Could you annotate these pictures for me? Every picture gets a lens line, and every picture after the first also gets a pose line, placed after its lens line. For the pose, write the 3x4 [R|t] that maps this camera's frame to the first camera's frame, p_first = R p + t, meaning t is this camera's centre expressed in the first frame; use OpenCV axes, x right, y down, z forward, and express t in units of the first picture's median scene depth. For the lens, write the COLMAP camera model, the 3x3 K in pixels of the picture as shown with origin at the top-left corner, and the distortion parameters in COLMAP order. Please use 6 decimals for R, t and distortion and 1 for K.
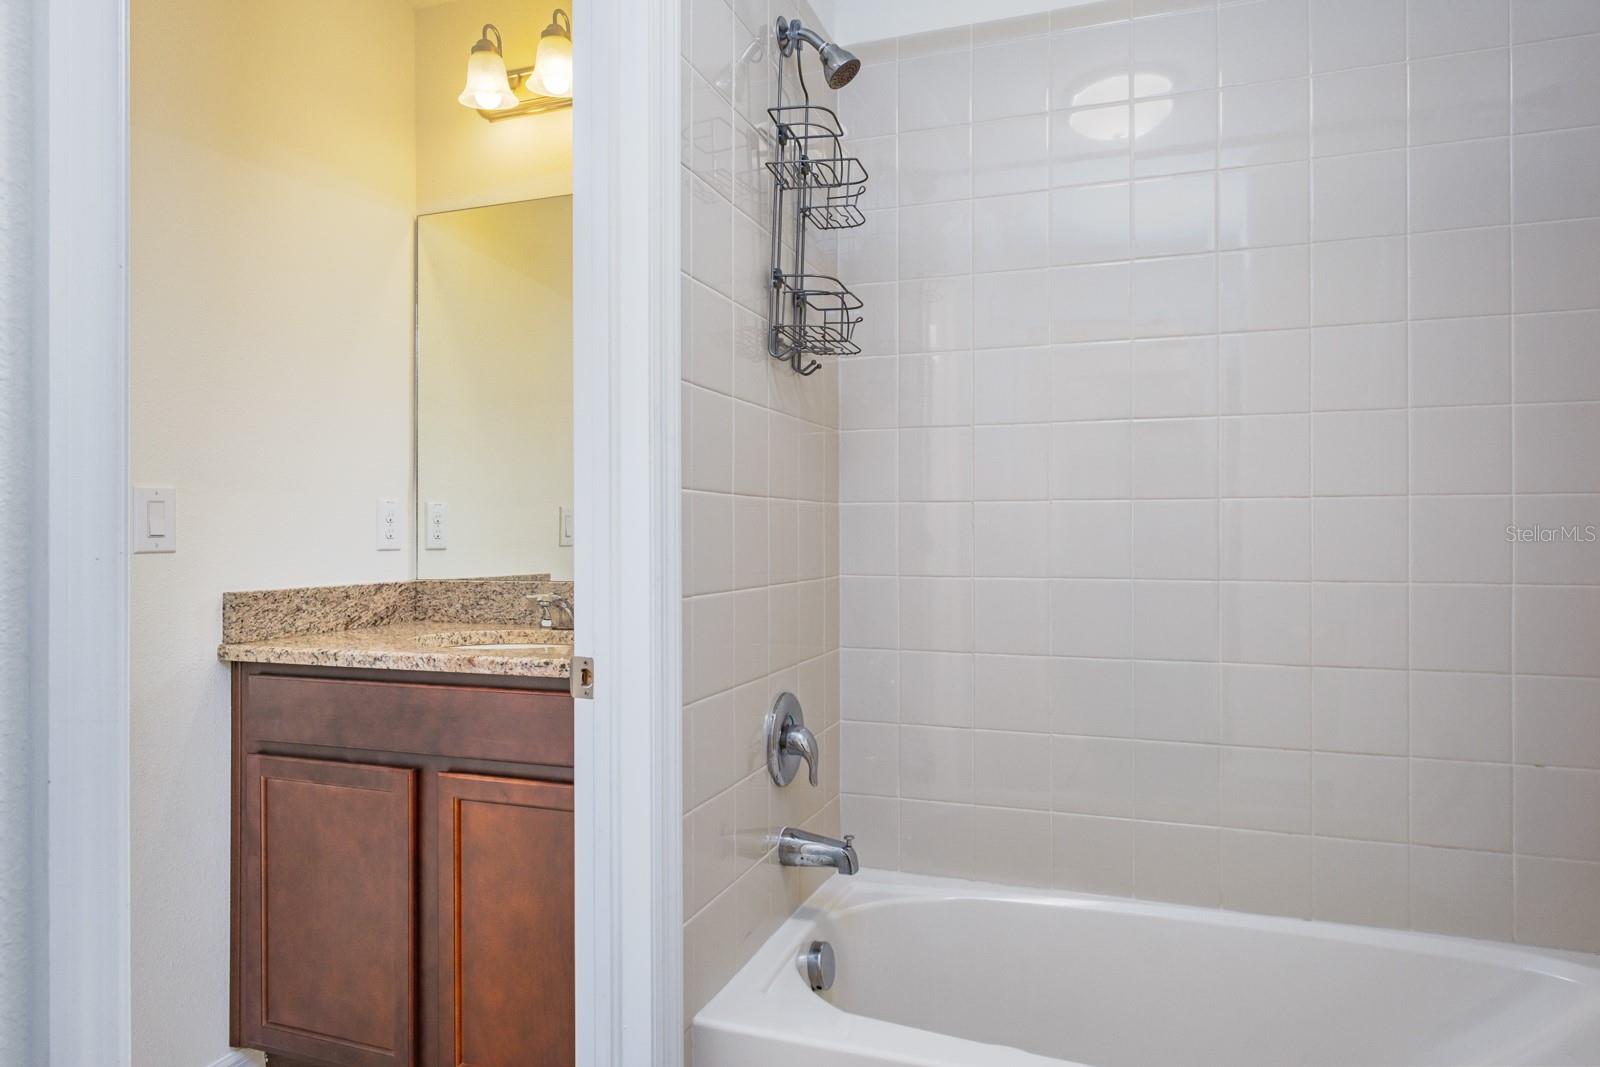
lens RADIAL K [[1000.4, 0, 804.7], [0, 1000.4, 529.8], [0, 0, 1]] dist [-0.005761, 0.002297]
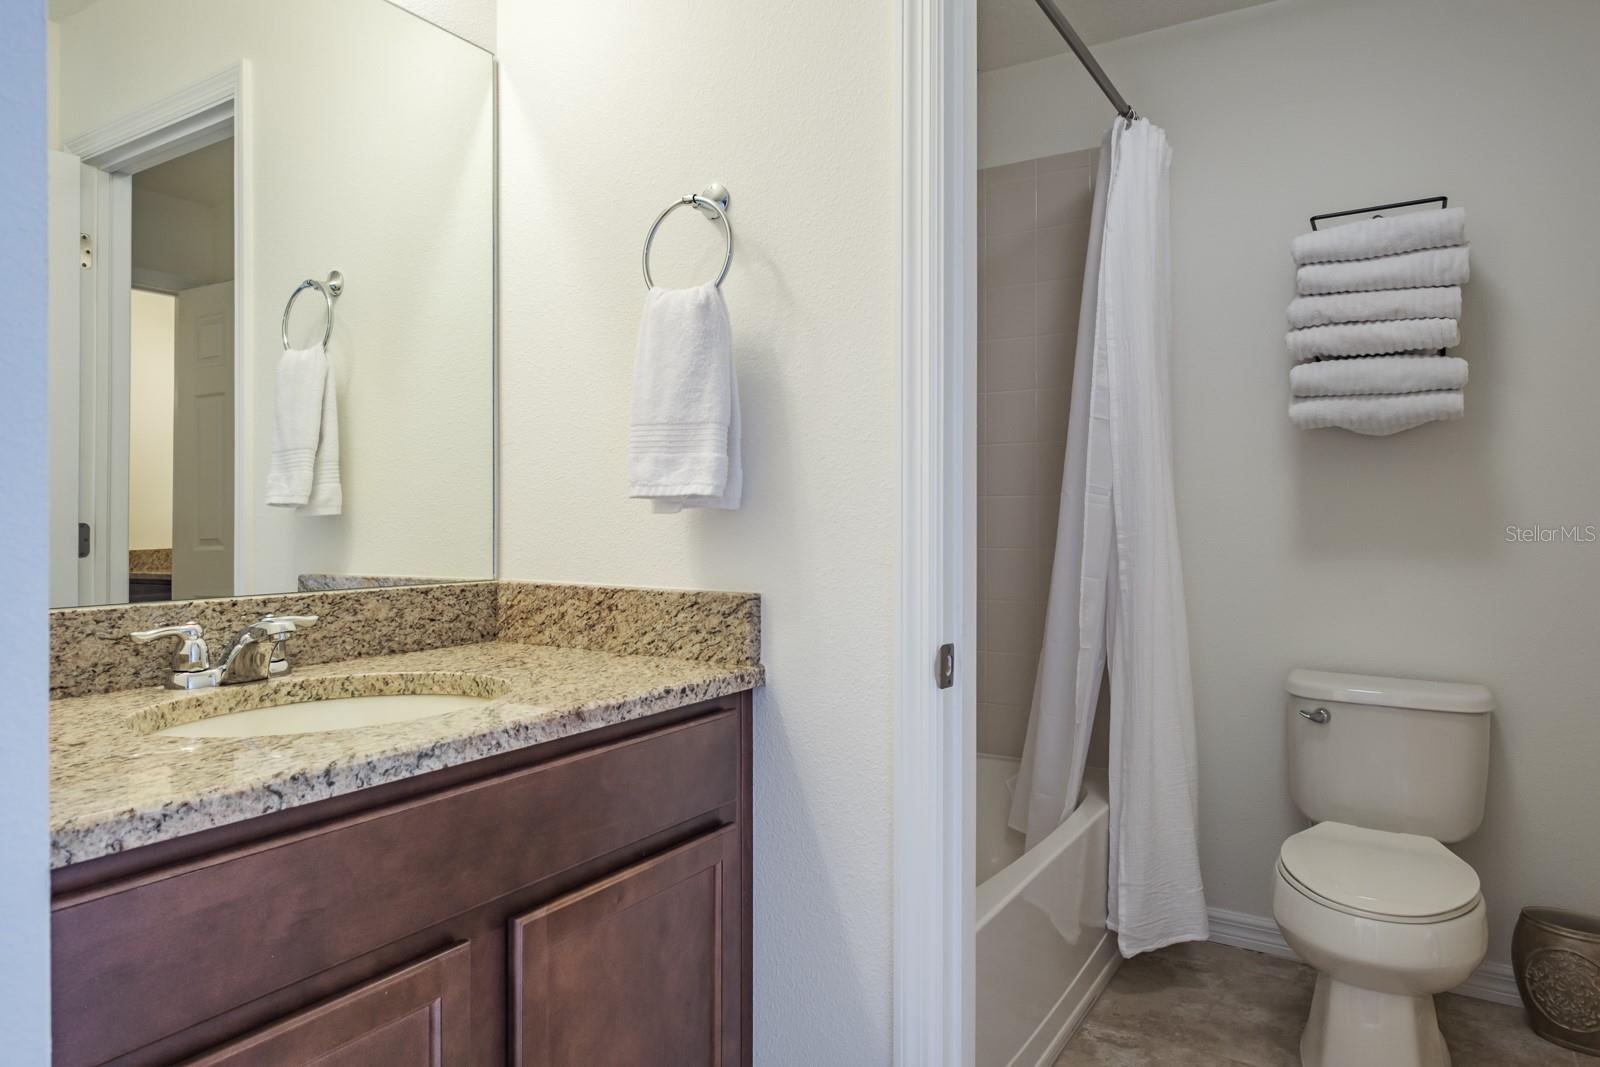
lens RADIAL K [[1000.4, 0, 800.1], [0, 1000.4, 526.6], [0, 0, 1]] dist [-0.005761, 0.002297]
pose [[0.222031, -0.007448, 0.975011, -0.884495], [-0.004441, 0.999953, 0.008649, 0.006643], [-0.975029, -0.006250, 0.221988, 0.699486]]
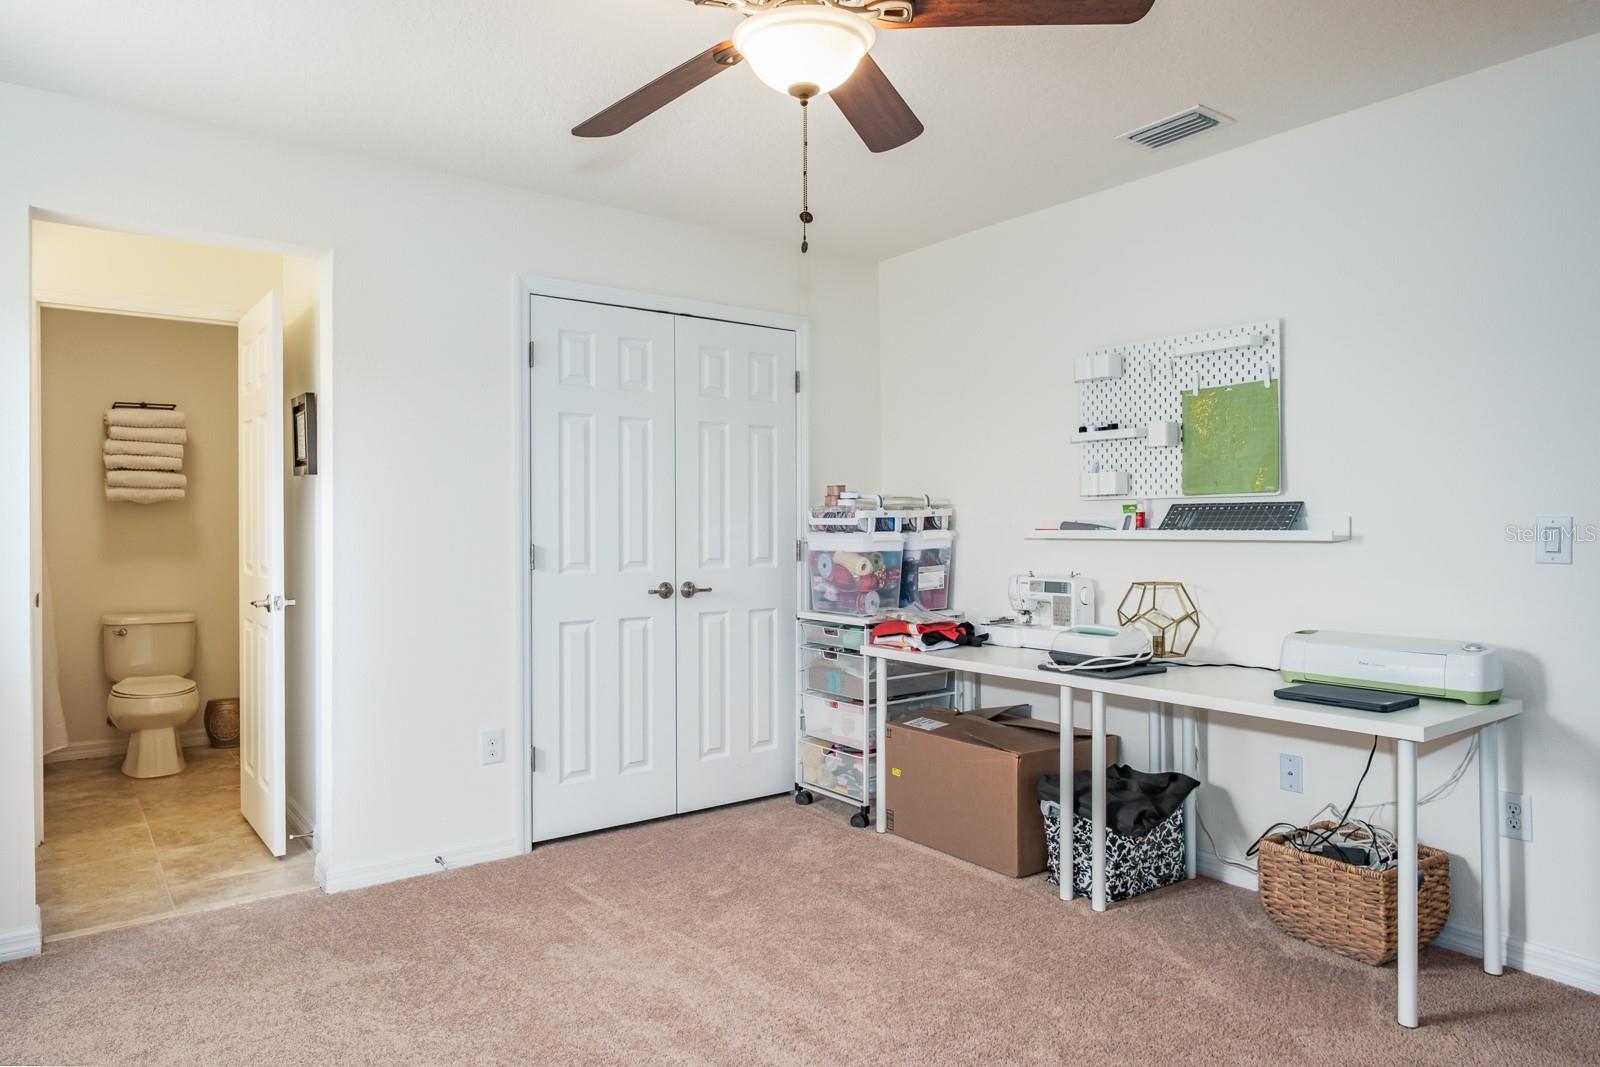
lens RADIAL K [[1000.4, 0, 803.7], [0, 1000.4, 535.6], [0, 0, 1]] dist [-0.005761, 0.002297]
pose [[-0.832008, 0.008624, 0.554697, -1.349006], [0.002574, 0.999928, -0.011686, 0.011145], [-0.554758, -0.008295, -0.831970, 0.939036]]
